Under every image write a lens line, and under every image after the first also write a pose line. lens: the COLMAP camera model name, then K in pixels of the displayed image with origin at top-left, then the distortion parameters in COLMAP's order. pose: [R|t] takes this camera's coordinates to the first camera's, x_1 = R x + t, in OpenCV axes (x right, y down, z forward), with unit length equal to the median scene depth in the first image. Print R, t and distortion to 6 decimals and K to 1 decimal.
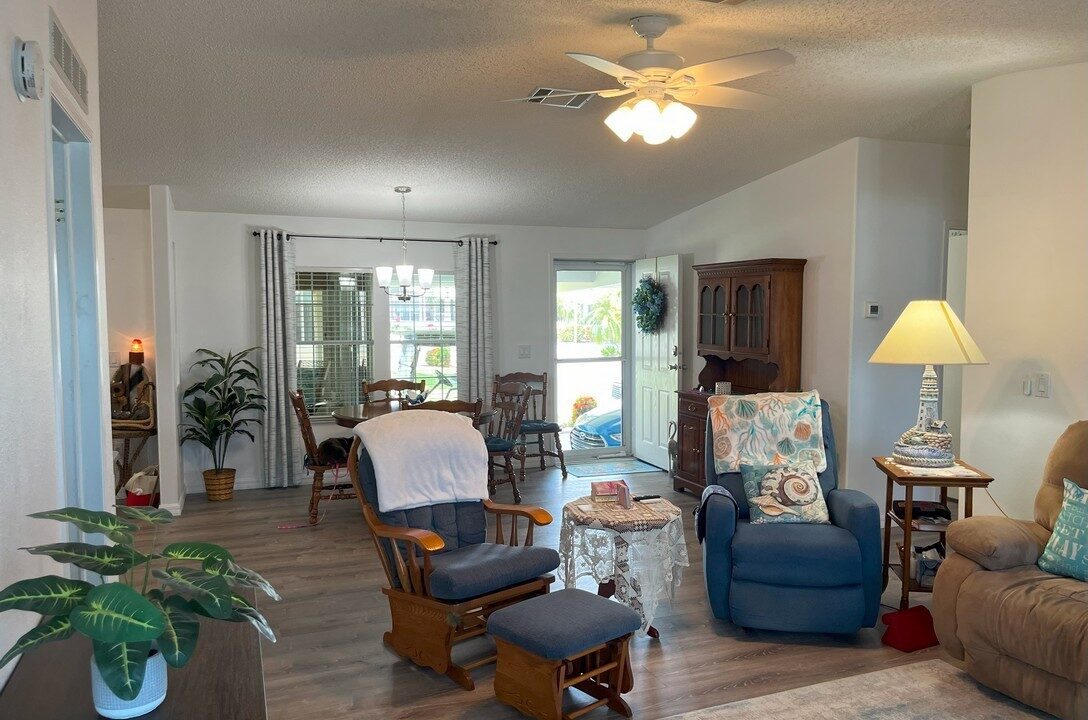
lens RADIAL K [[830.5, 0, 545.4], [0, 830.5, 358.4], [0, 0, 1]] dist [0.026041, -0.016094]
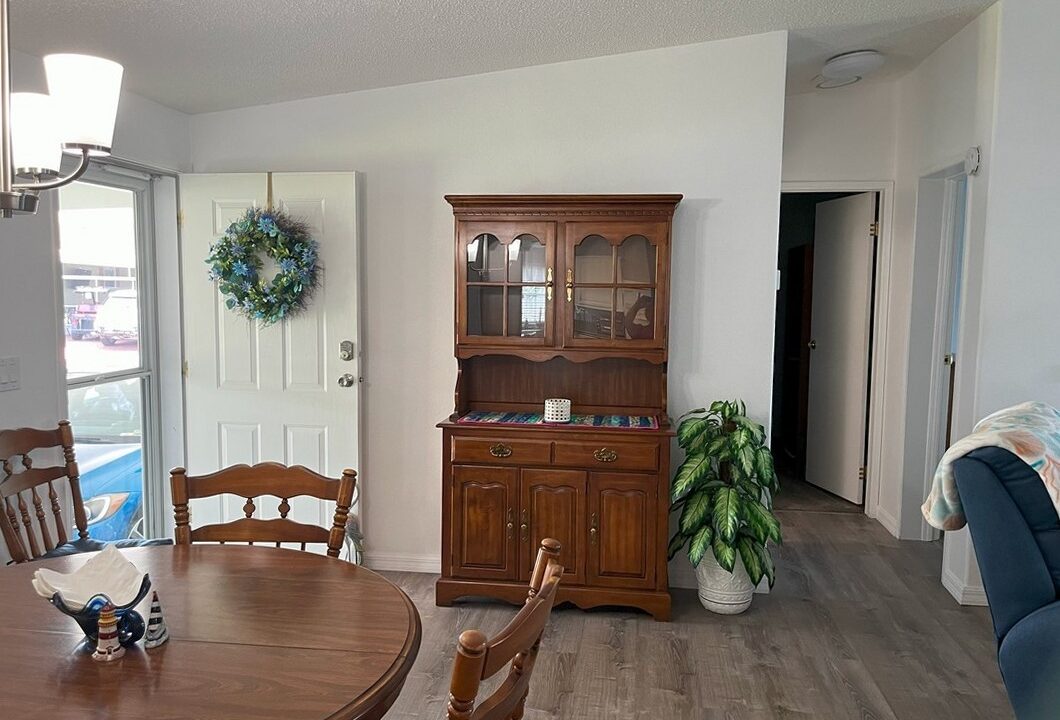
lens RADIAL K [[856.4, 0, 530.2], [0, 856.4, 361.3], [0, 0, 1]] dist [0.003900, -0.003585]
pose [[0.474224, -0.065835, 0.877939, -0.274858], [0.044701, 0.997715, 0.050671, -0.024992], [-0.879269, 0.015216, 0.476083, 0.632417]]
